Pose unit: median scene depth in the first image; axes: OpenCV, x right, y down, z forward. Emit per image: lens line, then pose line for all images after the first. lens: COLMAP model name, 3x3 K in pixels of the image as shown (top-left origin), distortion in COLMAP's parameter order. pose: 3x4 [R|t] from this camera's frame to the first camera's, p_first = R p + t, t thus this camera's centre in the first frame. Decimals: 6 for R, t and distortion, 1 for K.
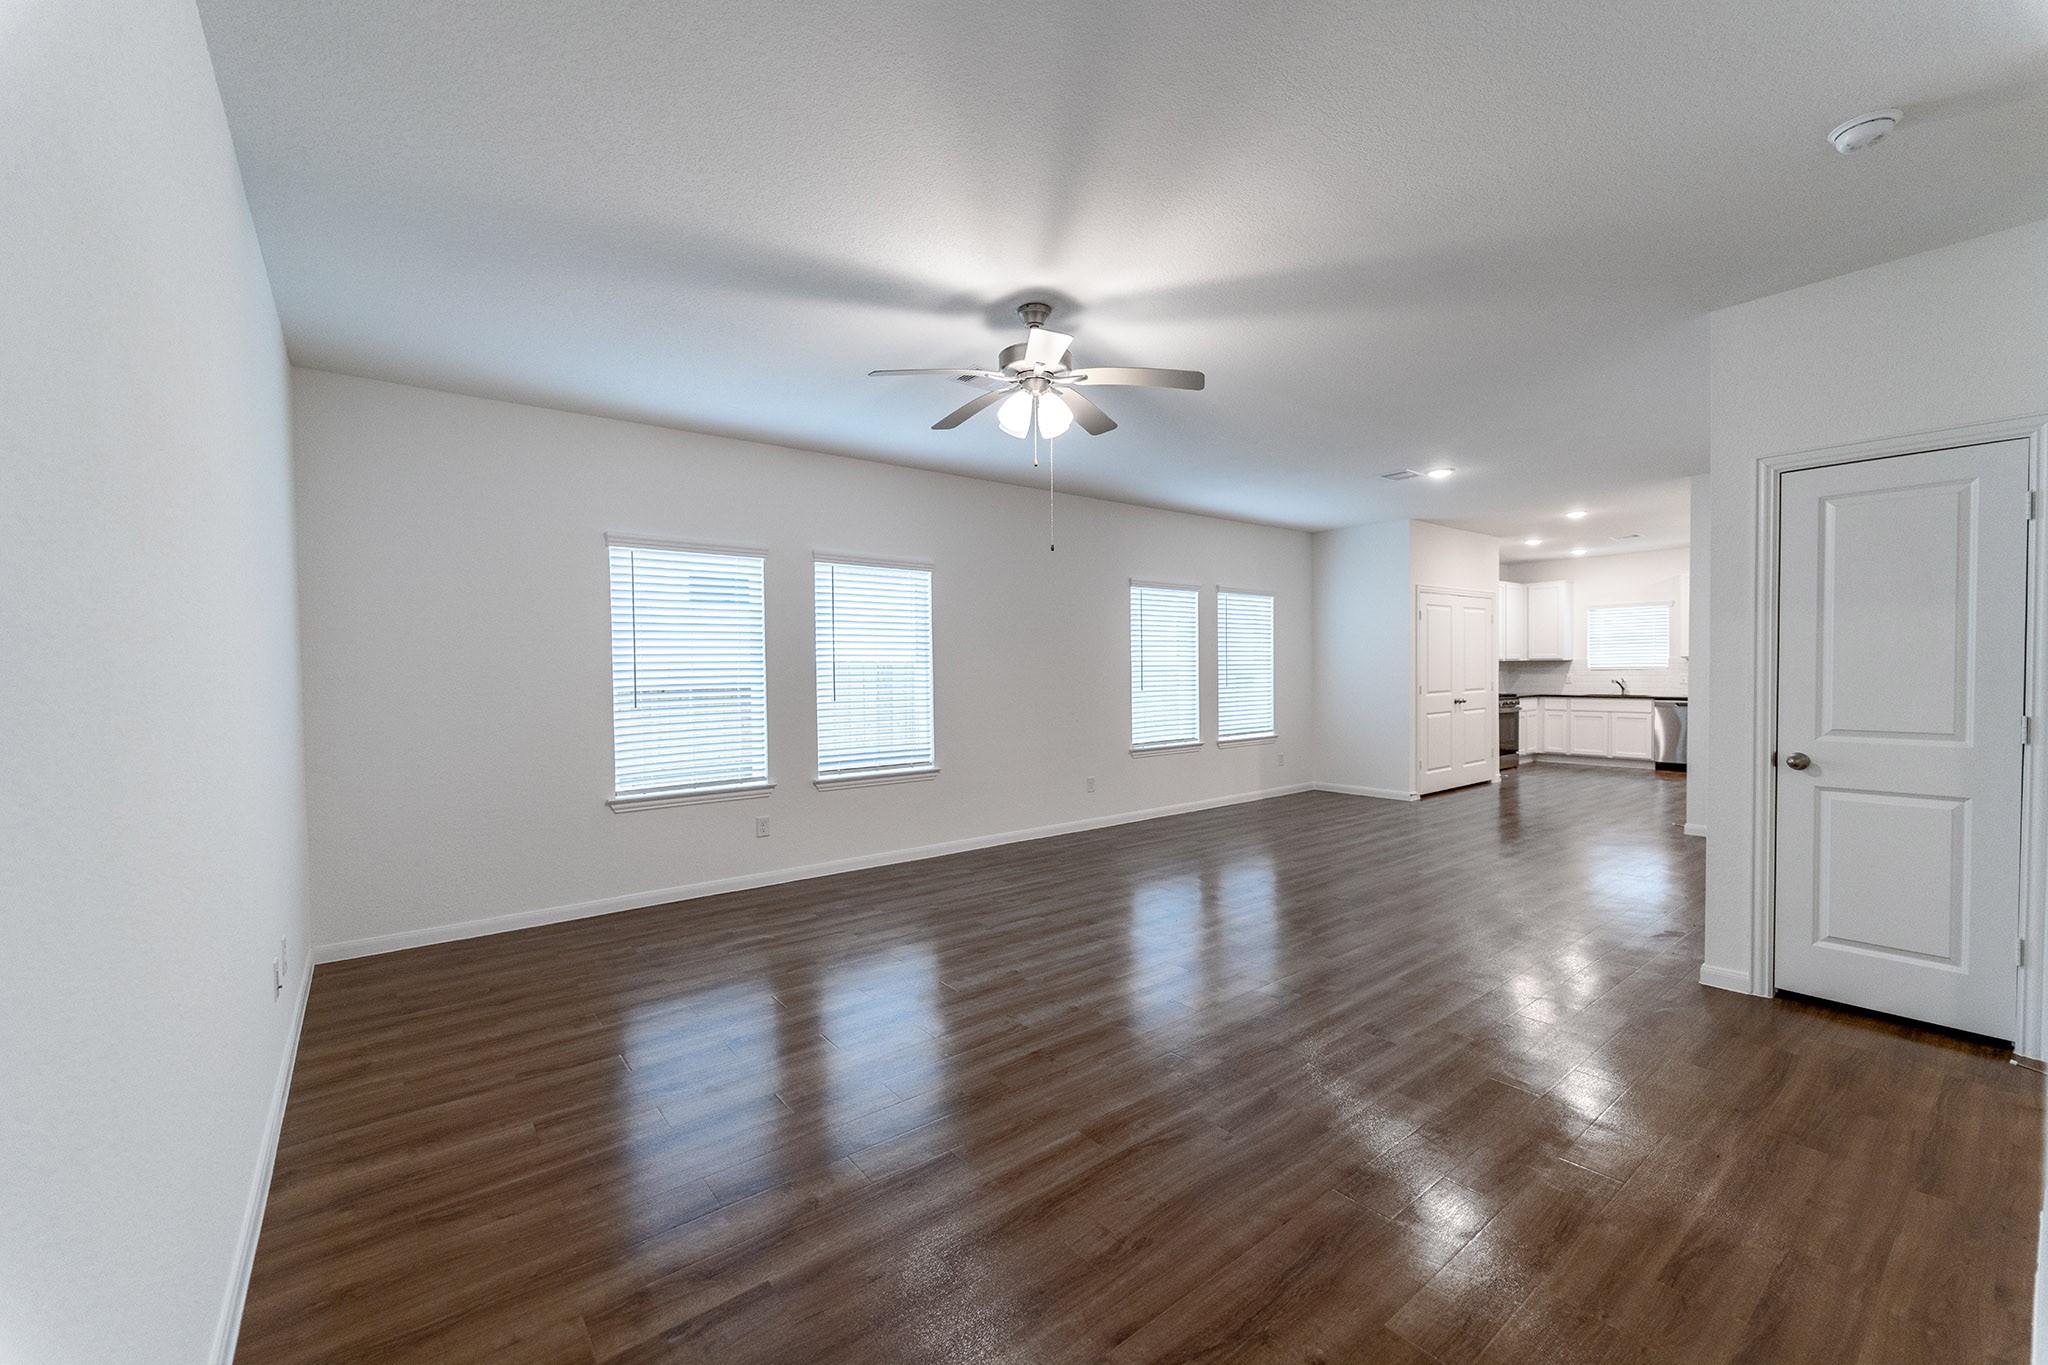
lens RADIAL K [[819.4, 0, 1027.3], [0, 819.4, 689.0], [0, 0, 1]] dist [0.001797, -0.000950]
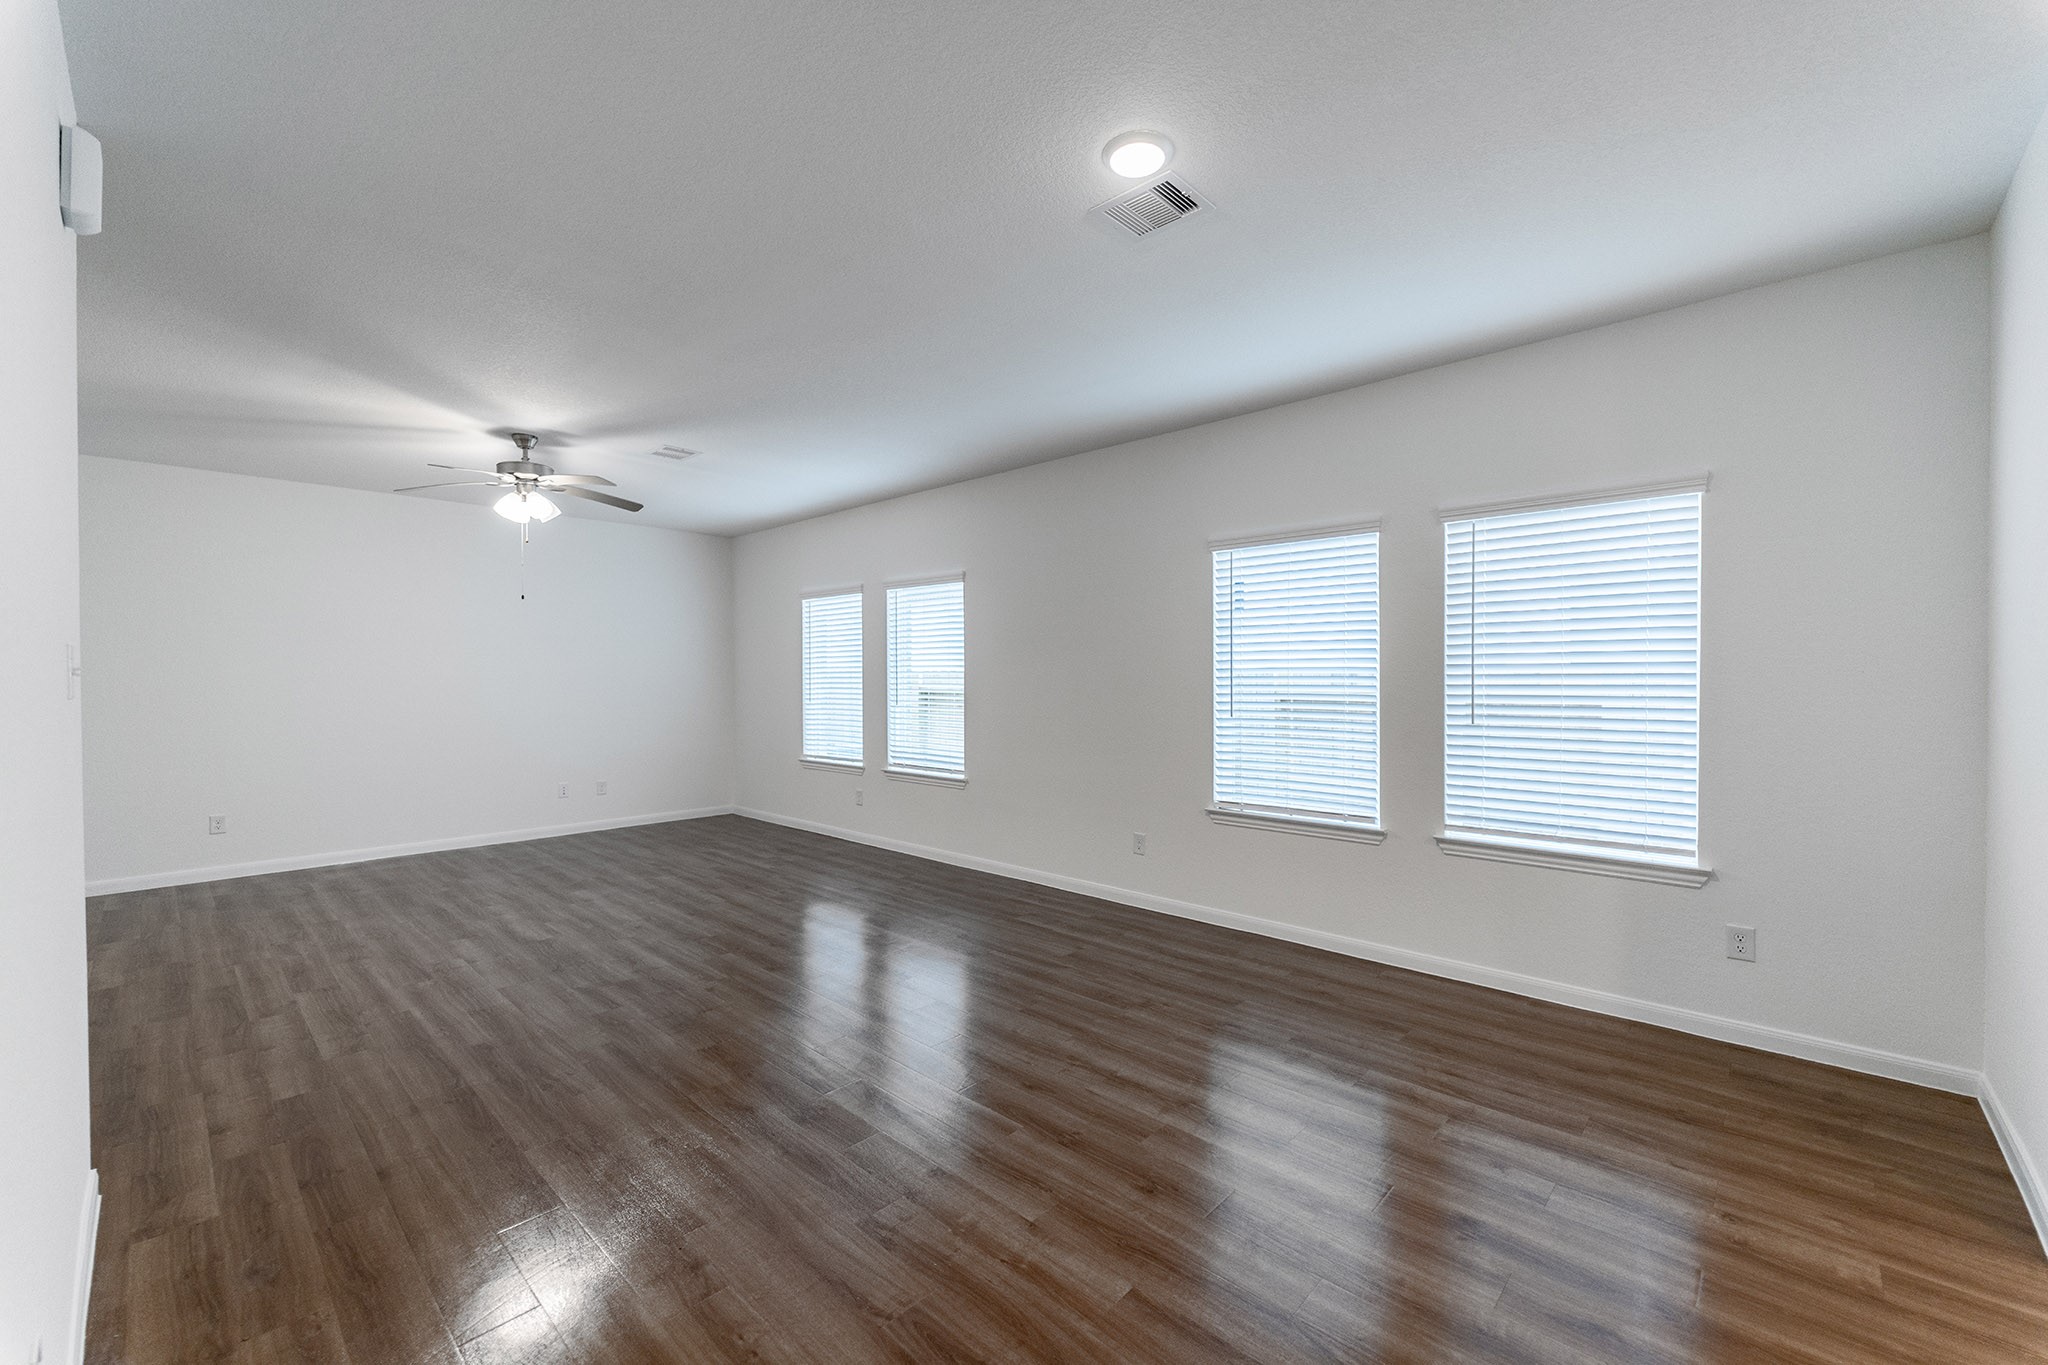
lens RADIAL K [[819.4, 0, 1024.5], [0, 819.4, 688.0], [0, 0, 1]] dist [0.001797, -0.000950]
pose [[0.147645, 0.022036, -0.988795, 1.129705], [-0.023669, 0.999544, 0.018741, -0.042862], [0.988757, 0.020636, 0.148100, 1.179699]]
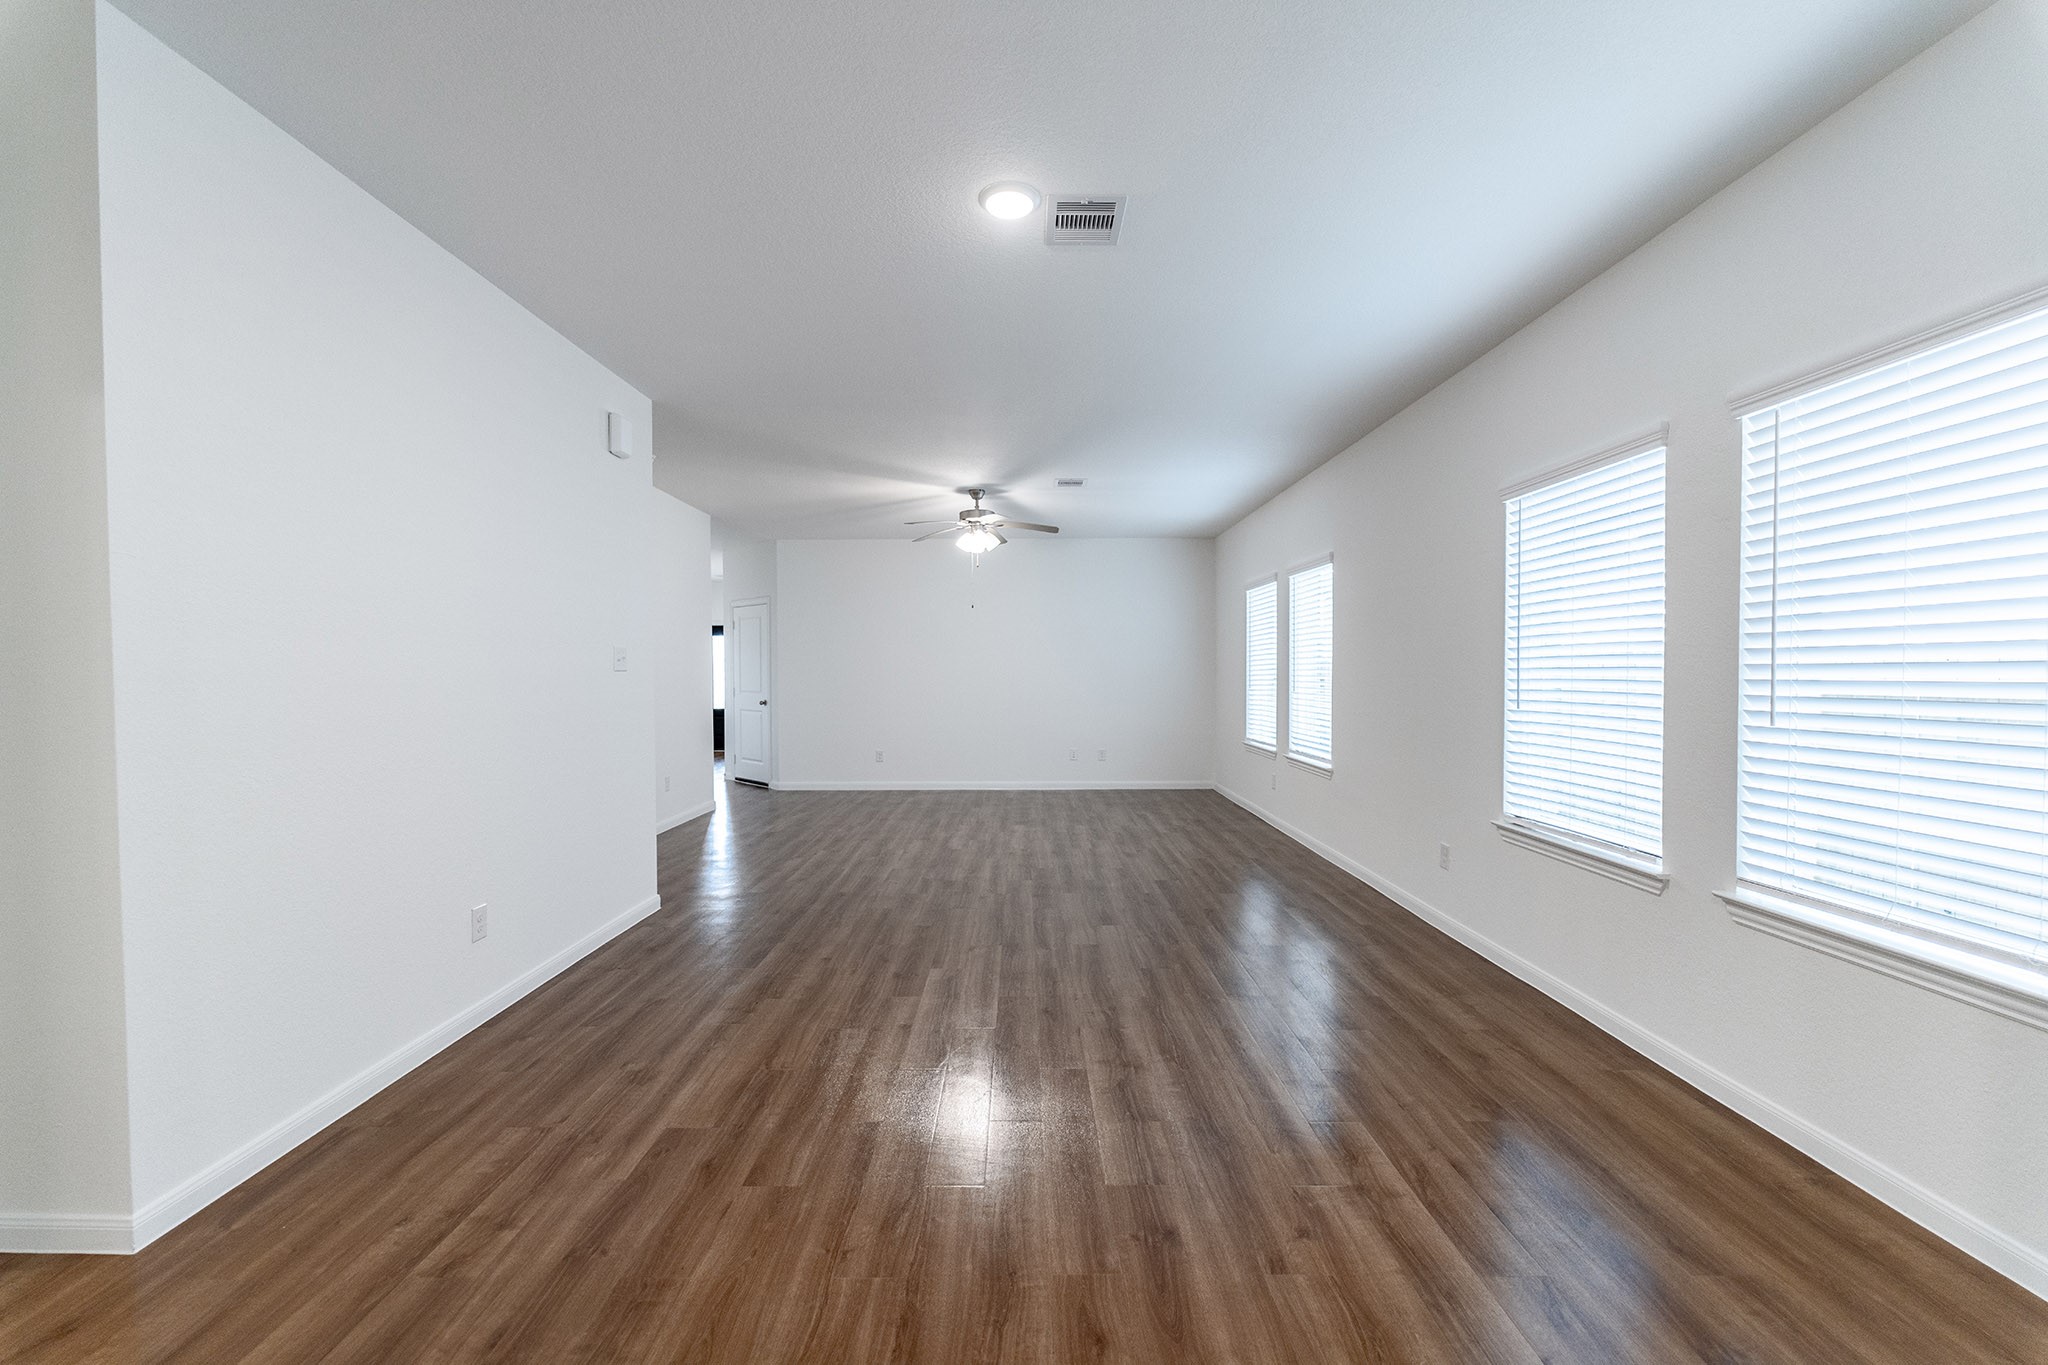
lens RADIAL K [[819.4, 0, 1026.8], [0, 819.4, 693.5], [0, 0, 1]] dist [0.001797, -0.000950]
pose [[-0.616347, 0.032362, -0.786809, 1.093171], [-0.011268, 0.998690, 0.049903, -0.043694], [0.787394, 0.039623, -0.615175, 1.668553]]
